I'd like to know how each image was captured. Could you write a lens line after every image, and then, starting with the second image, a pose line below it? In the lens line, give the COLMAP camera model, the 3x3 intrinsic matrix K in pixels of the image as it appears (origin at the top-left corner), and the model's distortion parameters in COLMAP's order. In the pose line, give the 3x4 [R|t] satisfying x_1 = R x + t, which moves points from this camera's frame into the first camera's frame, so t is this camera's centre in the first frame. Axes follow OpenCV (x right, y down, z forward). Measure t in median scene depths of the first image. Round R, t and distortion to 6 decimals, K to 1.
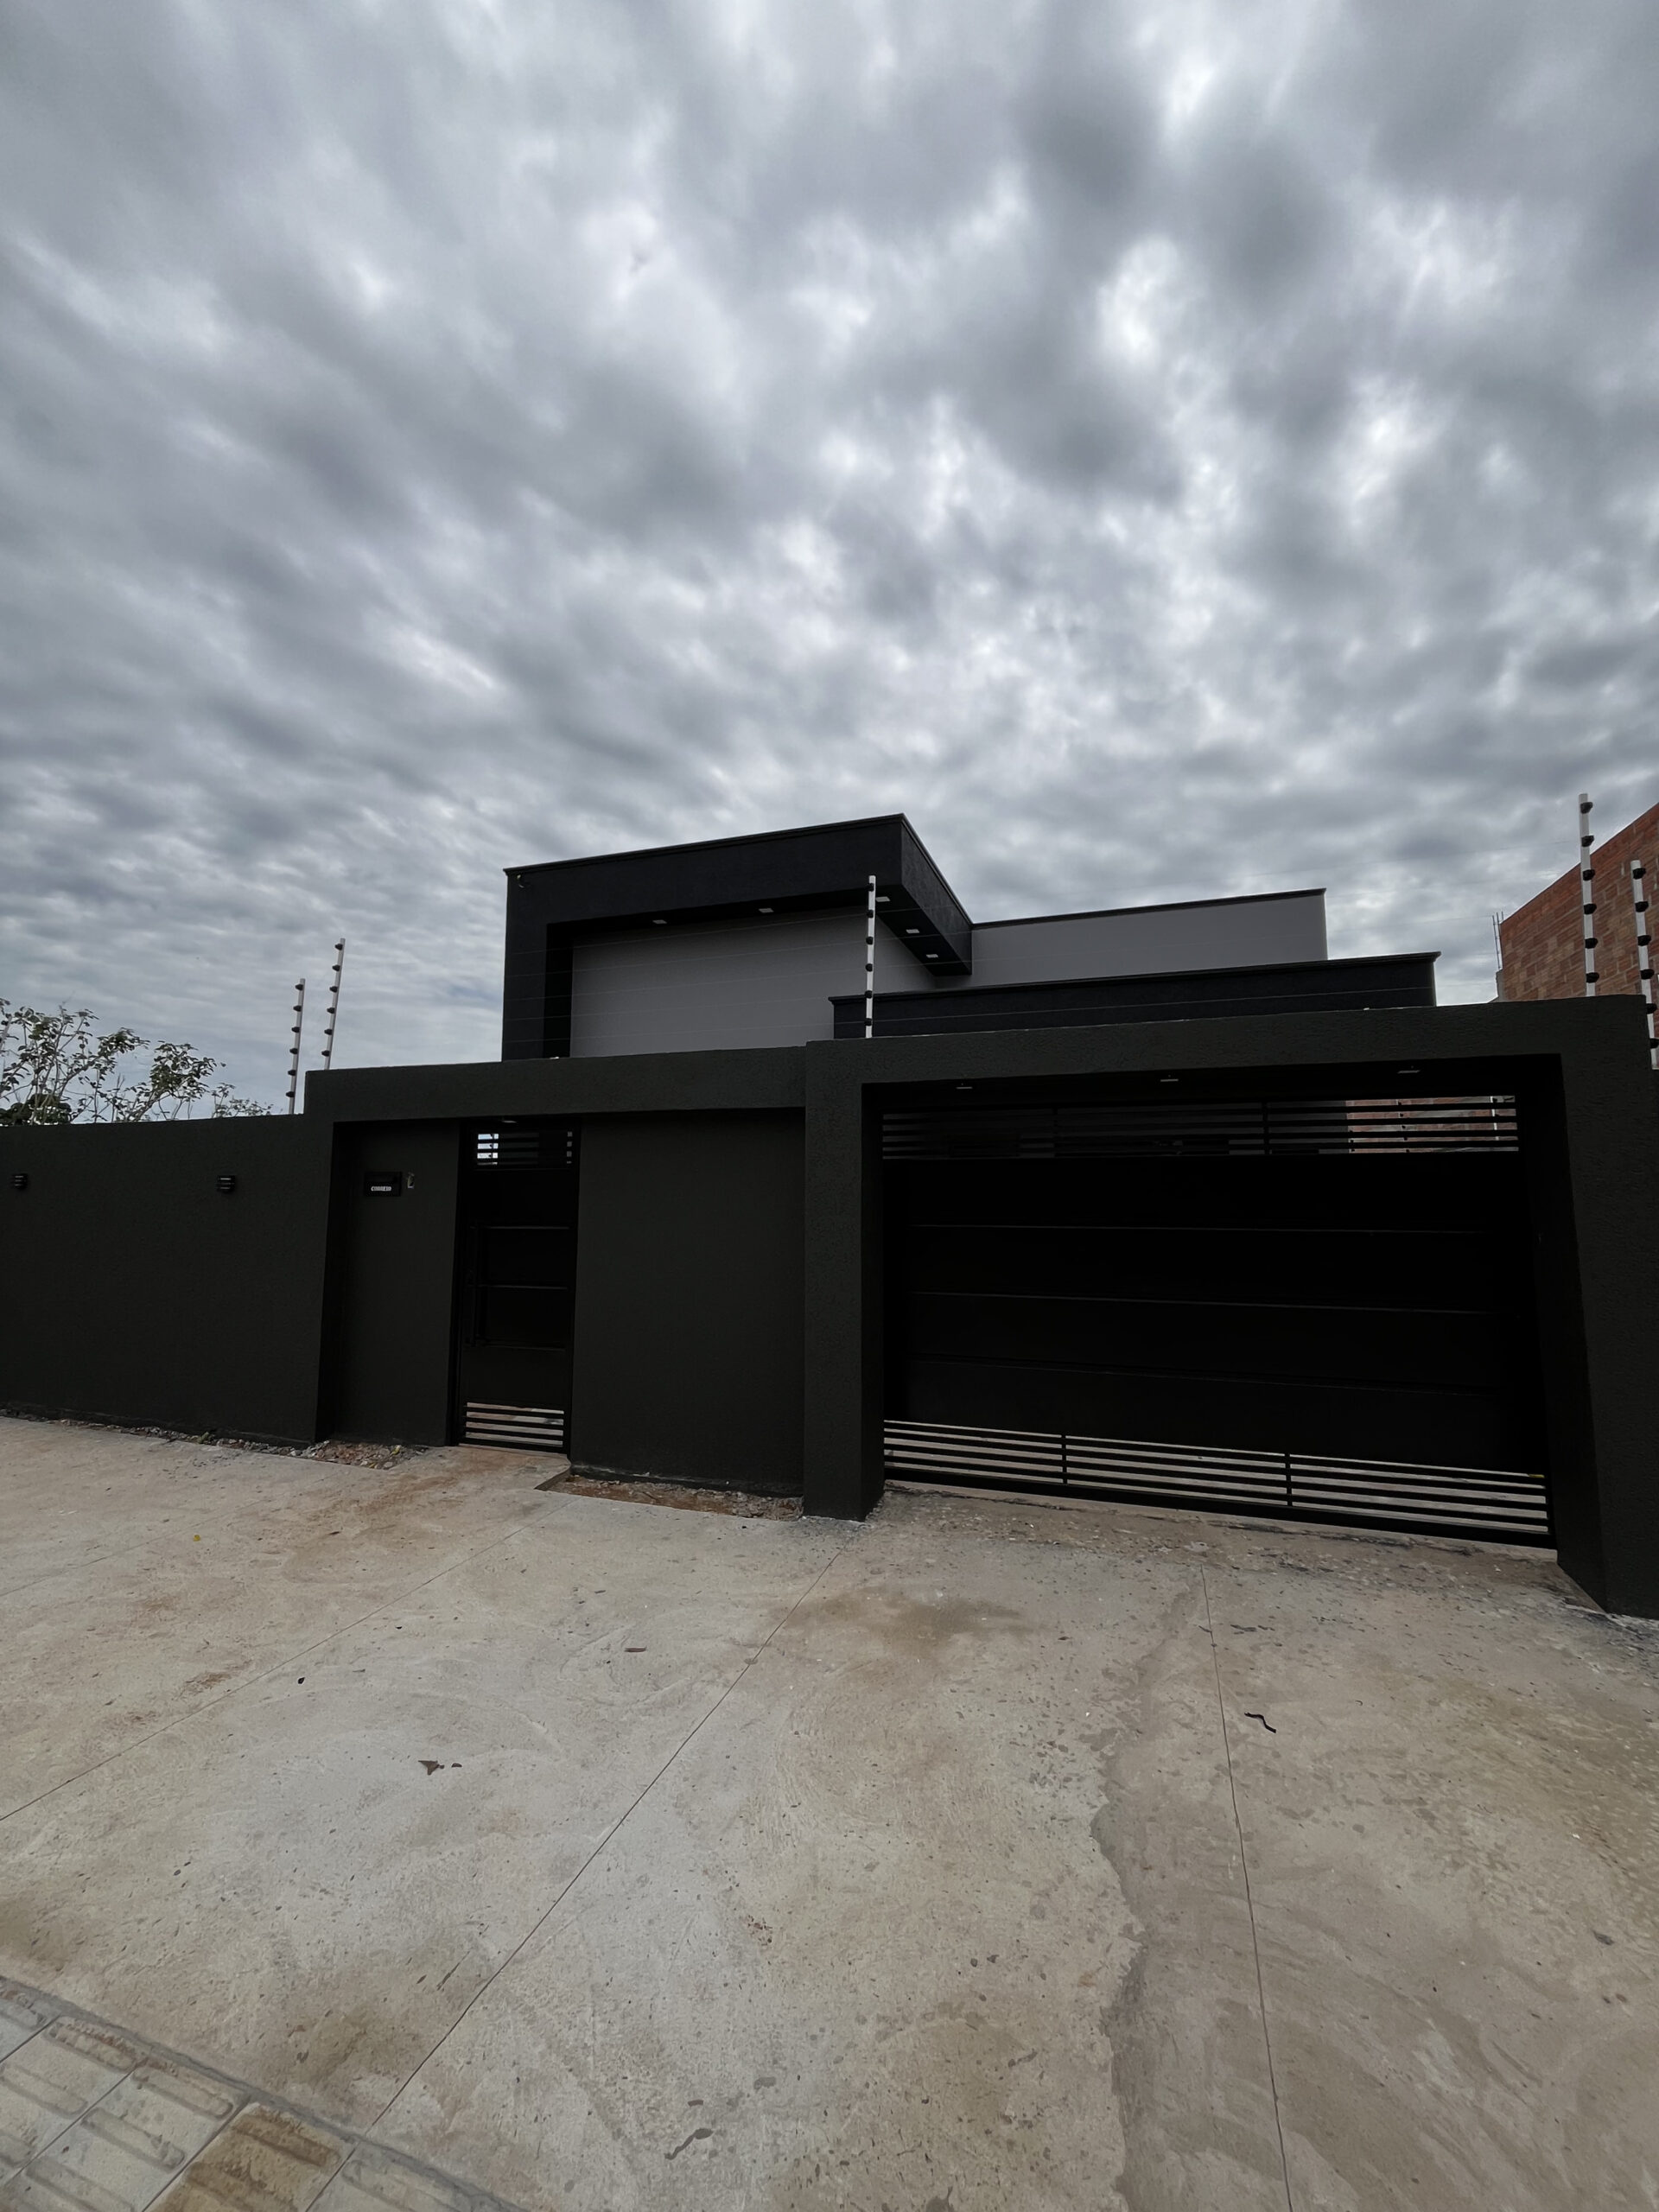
lens RADIAL K [[909.2, 0, 829.5], [0, 909.2, 1106.0], [0, 0, 1]] dist [-0.000463, -0.000198]
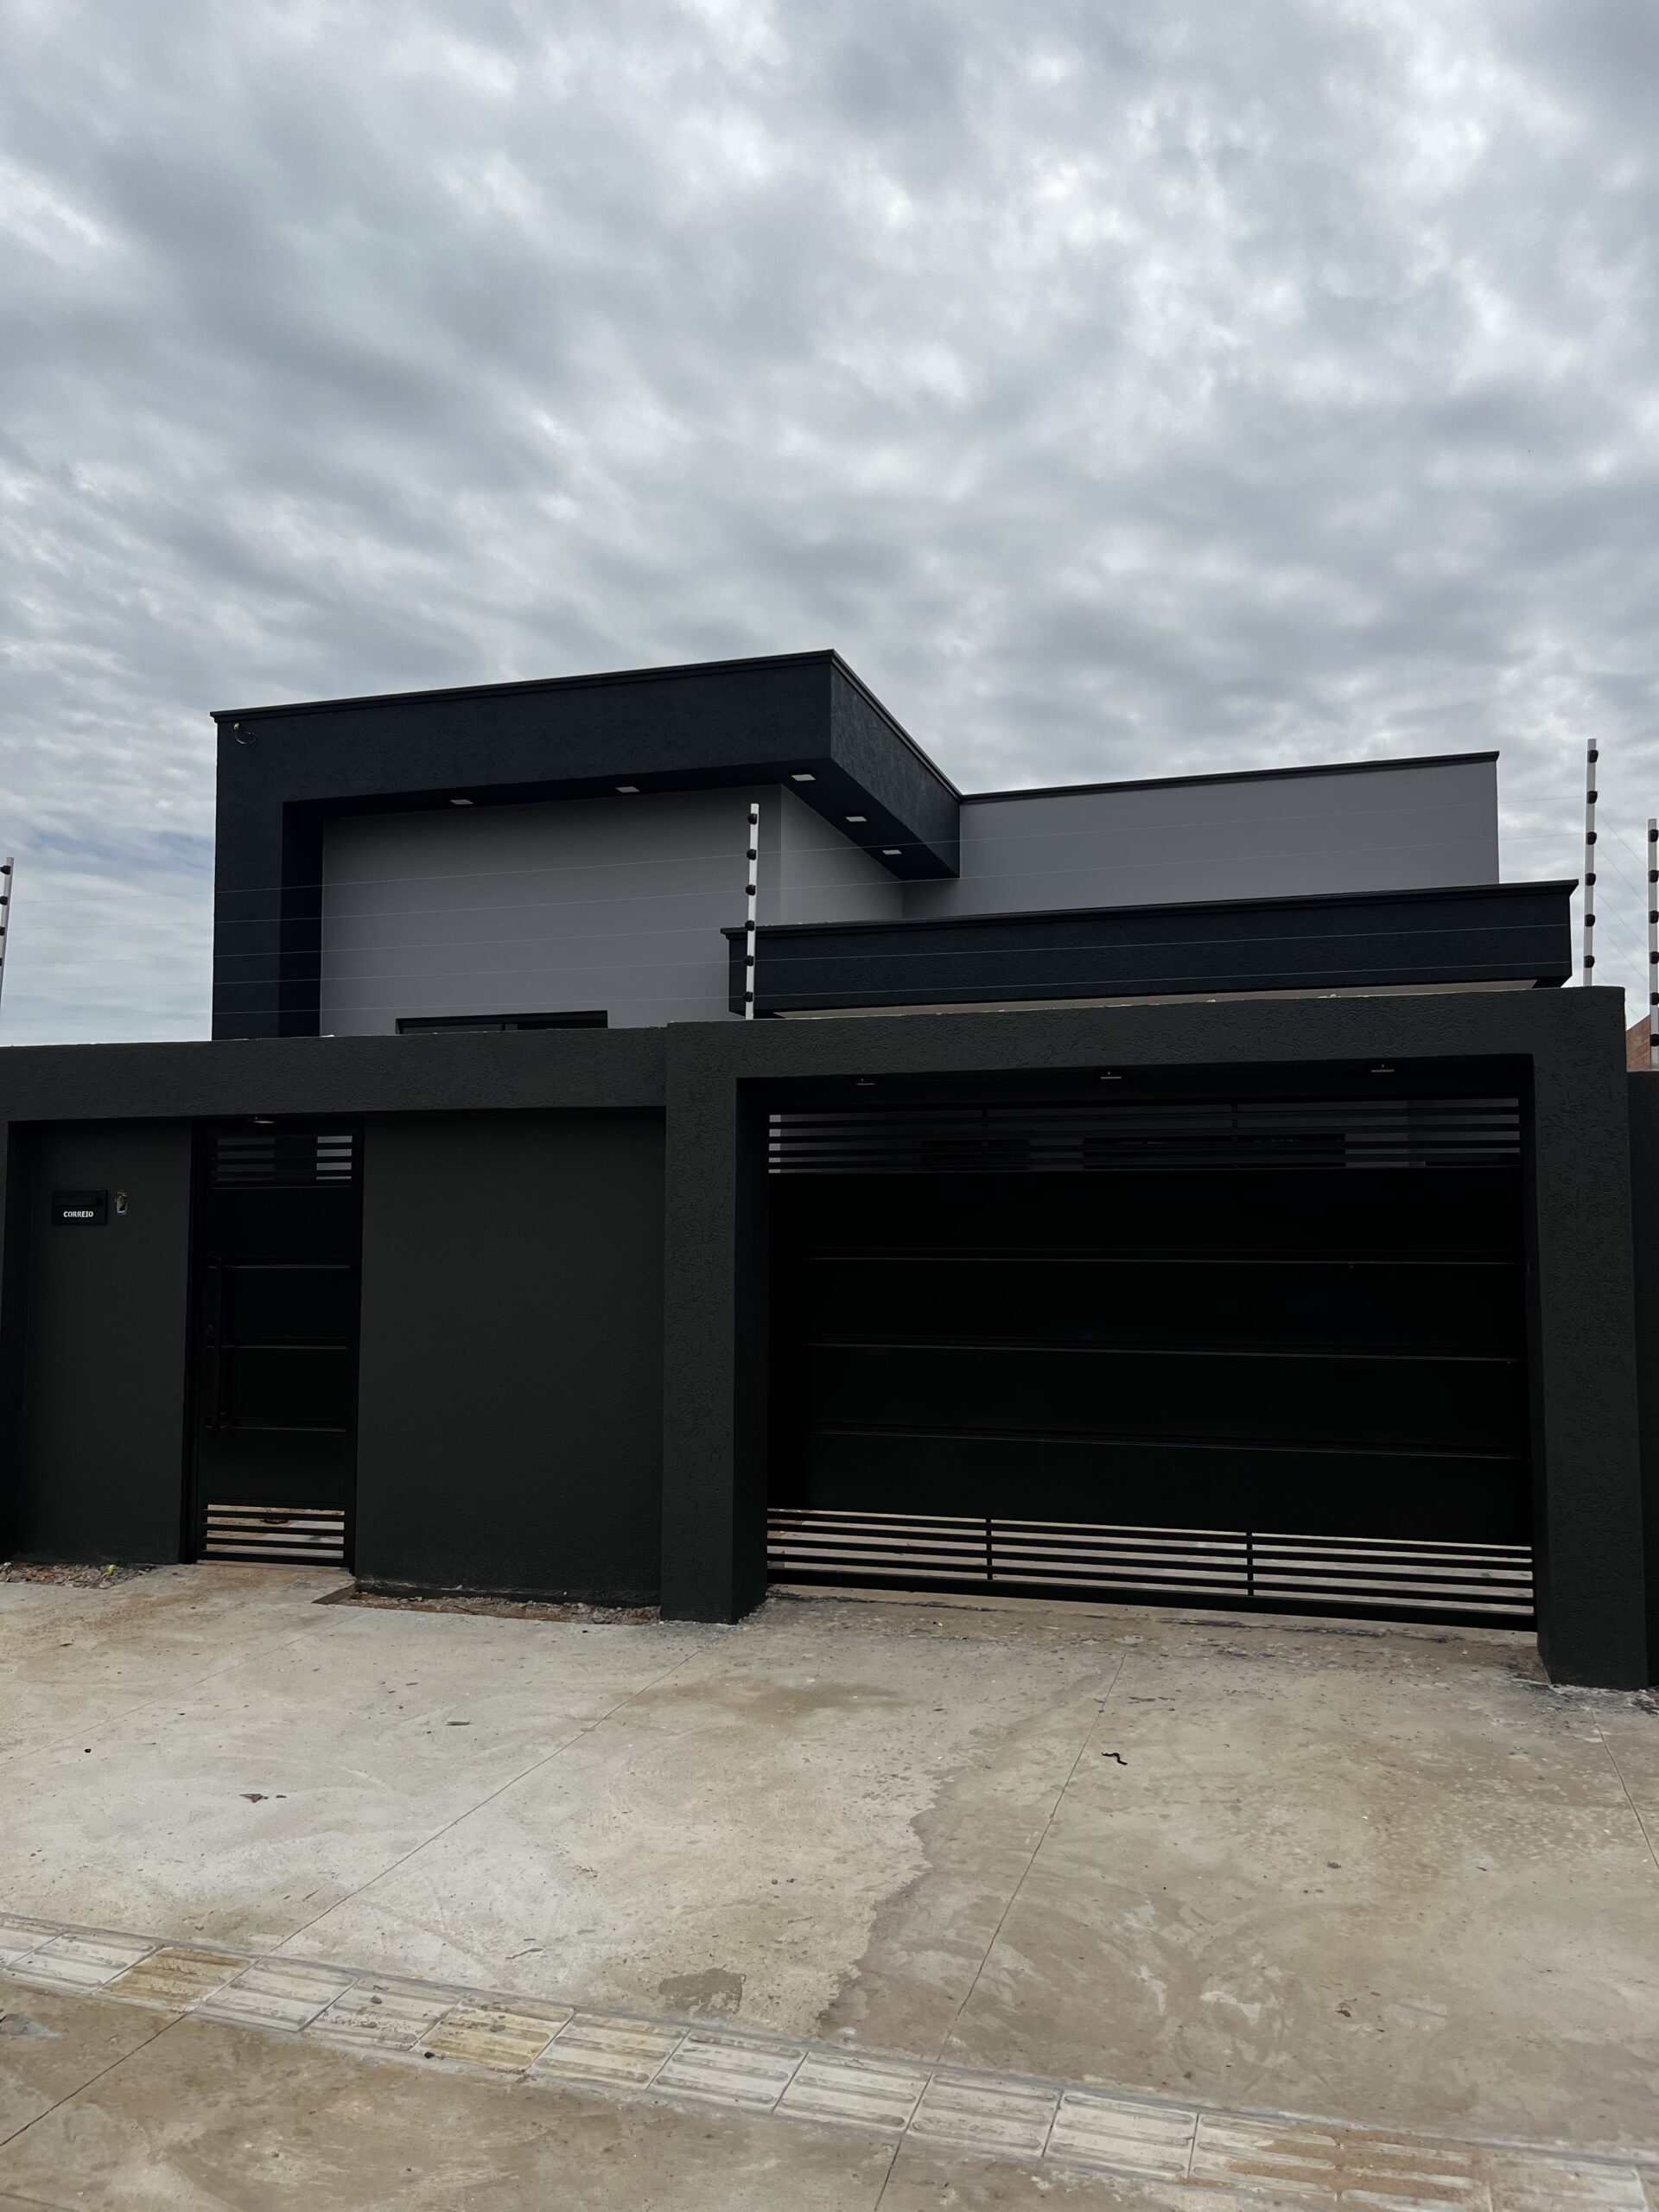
lens RADIAL K [[1688.3, 0, 835.5], [0, 1688.3, 1211.4], [0, 0, 1]] dist [0.060549, -0.083189]
pose [[0.999164, -0.001657, 0.040855, 0.068550], [-0.001846, 0.996332, 0.085557, -0.037097], [-0.040847, -0.085561, 0.995495, -0.484737]]
